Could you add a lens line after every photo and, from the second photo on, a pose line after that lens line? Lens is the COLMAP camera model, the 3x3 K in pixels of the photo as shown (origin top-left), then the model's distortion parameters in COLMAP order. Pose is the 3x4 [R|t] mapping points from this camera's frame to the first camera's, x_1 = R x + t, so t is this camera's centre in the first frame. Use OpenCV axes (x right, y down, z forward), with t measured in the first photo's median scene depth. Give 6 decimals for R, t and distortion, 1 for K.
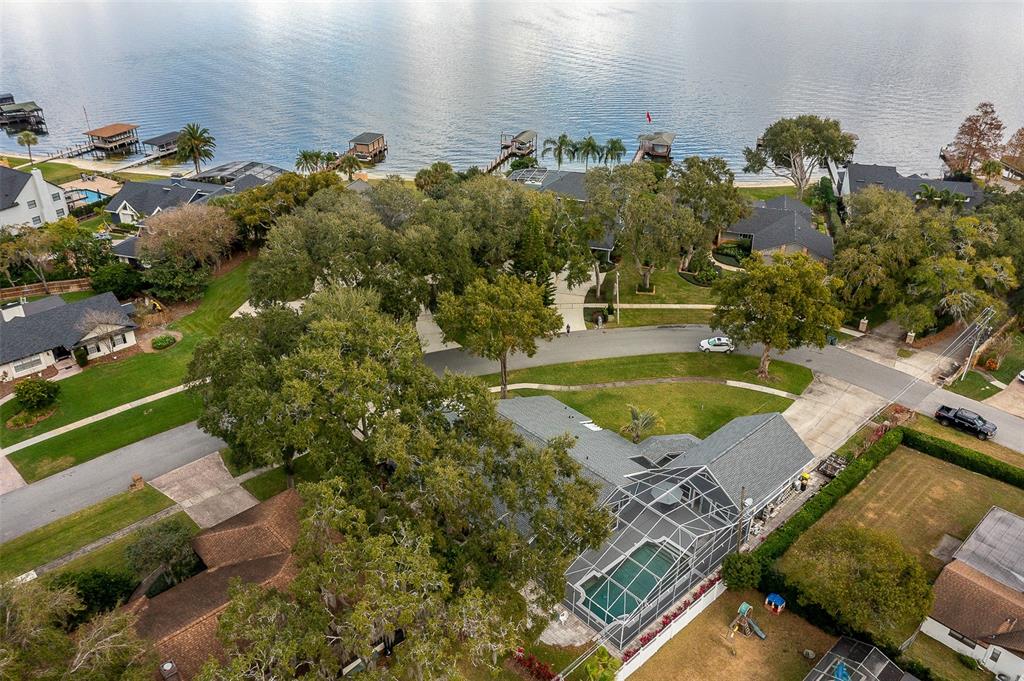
lens RADIAL K [[816.5, 0, 509.2], [0, 816.5, 341.5], [0, 0, 1]] dist [-0.015548, 0.001557]
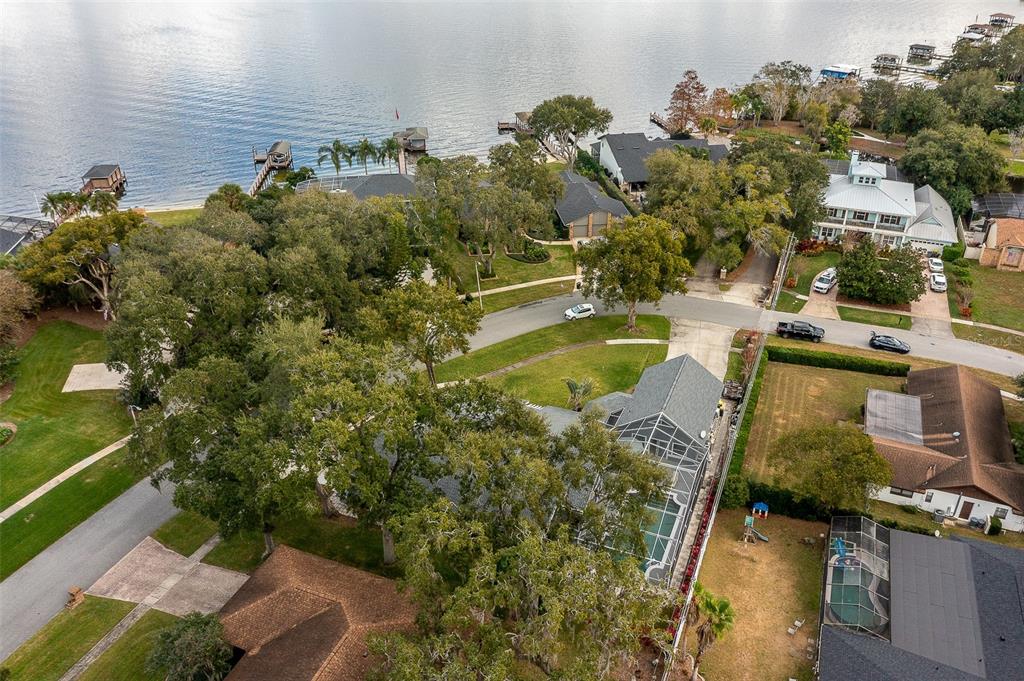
lens RADIAL K [[816.5, 0, 510.8], [0, 816.5, 339.6], [0, 0, 1]] dist [-0.015548, 0.001557]
pose [[0.907553, -0.206175, 0.365840, -0.238394], [0.206436, 0.977687, 0.038878, -0.021396], [-0.365693, 0.040239, 0.929865, 0.030541]]
